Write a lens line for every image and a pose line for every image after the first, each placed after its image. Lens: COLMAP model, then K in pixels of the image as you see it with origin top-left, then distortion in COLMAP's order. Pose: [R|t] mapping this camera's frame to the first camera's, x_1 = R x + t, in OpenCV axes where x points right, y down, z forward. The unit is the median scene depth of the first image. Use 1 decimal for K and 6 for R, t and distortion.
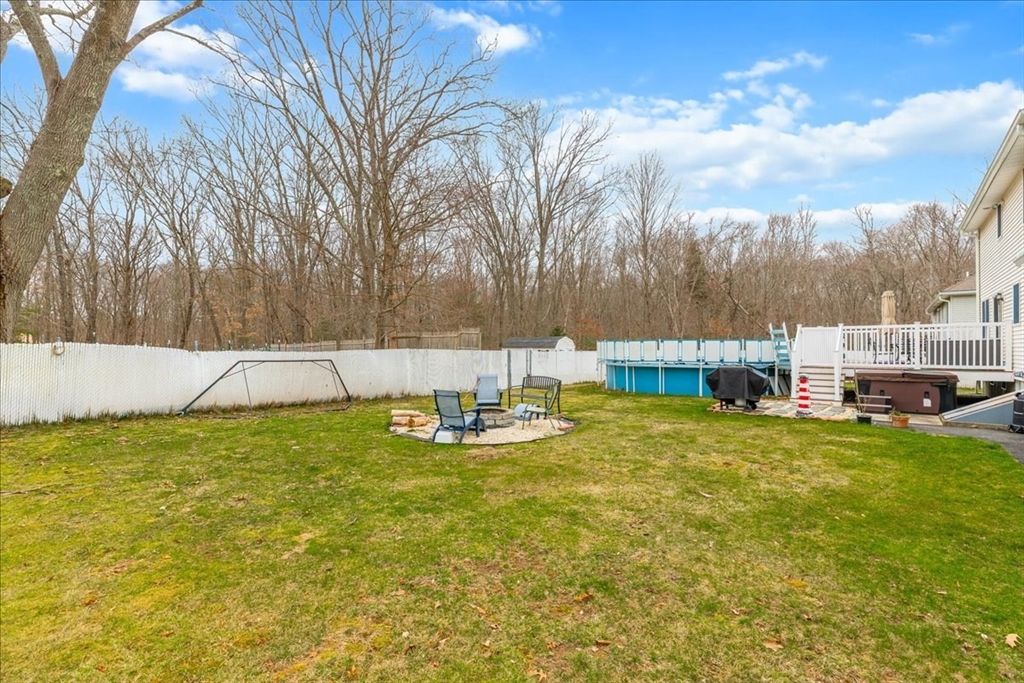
lens RADIAL K [[469.4, 0, 534.2], [0, 469.4, 354.4], [0, 0, 1]] dist [0.000107, 0.000022]
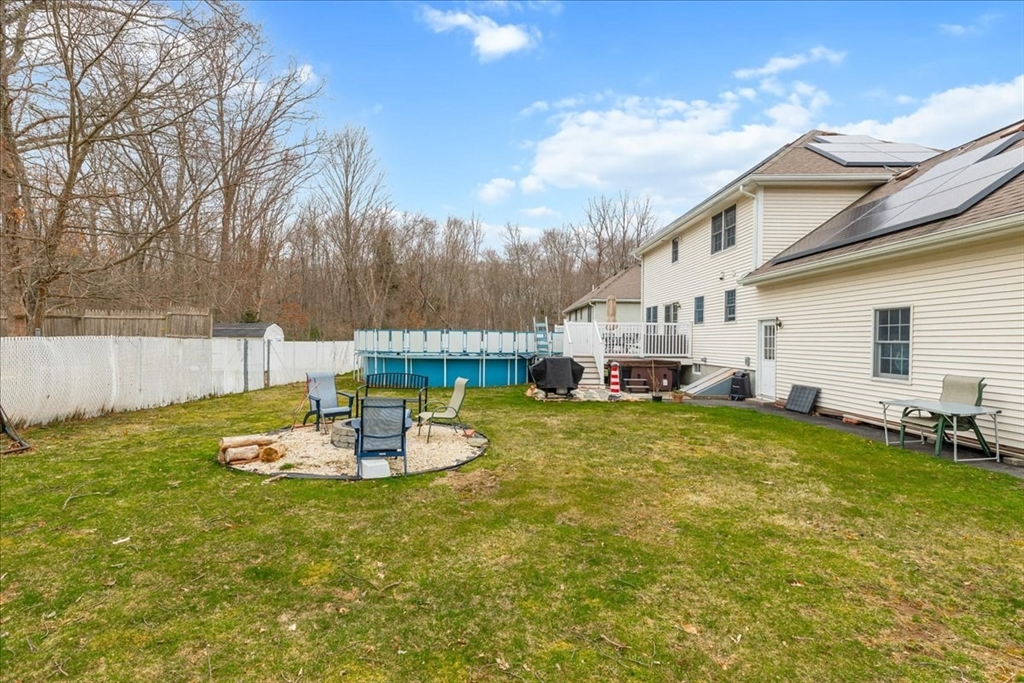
lens RADIAL K [[467.3, 0, 510.2], [0, 467.3, 362.0], [0, 0, 1]] dist [0.002839, 0.000469]
pose [[0.779489, -0.021677, 0.626041, -0.299191], [-0.001245, 0.999346, 0.036153, -0.001150], [-0.626415, -0.028960, 0.778952, 0.233916]]
